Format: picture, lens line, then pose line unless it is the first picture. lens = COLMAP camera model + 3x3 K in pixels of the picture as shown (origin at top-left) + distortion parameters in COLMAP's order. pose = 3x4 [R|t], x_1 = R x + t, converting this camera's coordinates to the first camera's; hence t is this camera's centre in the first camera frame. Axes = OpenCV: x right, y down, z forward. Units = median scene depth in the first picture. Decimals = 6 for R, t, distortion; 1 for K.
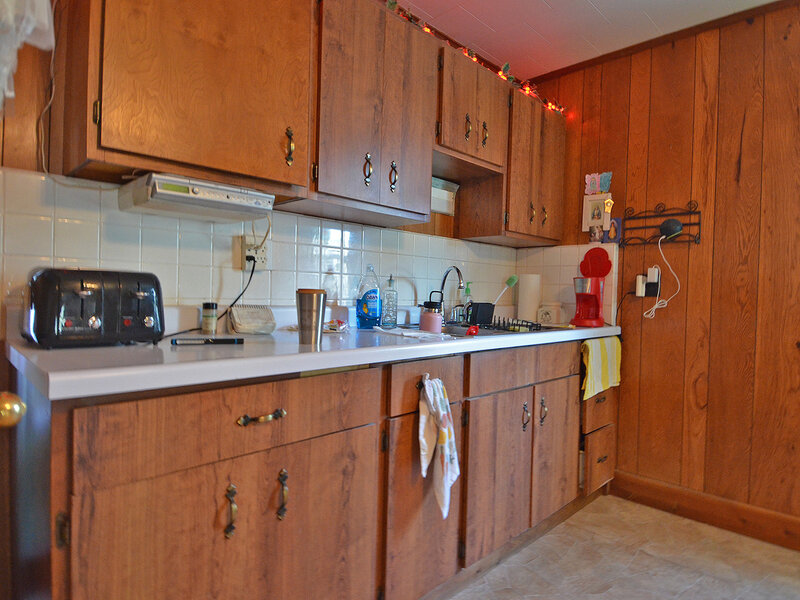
lens RADIAL K [[477.0, 0, 405.6], [0, 477.0, 297.7], [0, 0, 1]] dist [0.037678, -0.003197]
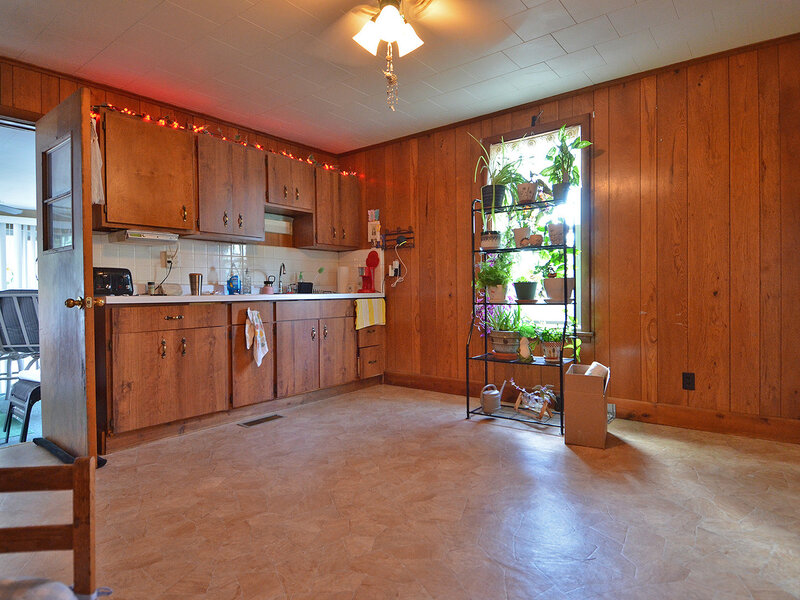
lens RADIAL K [[477.0, 0, 405.6], [0, 477.0, 297.7], [0, 0, 1]] dist [0.037678, -0.003197]
pose [[0.992221, -0.039681, 0.117994, 0.395518], [0.039631, 0.999211, 0.002770, 0.097698], [-0.118011, 0.001928, 0.993010, -1.078686]]
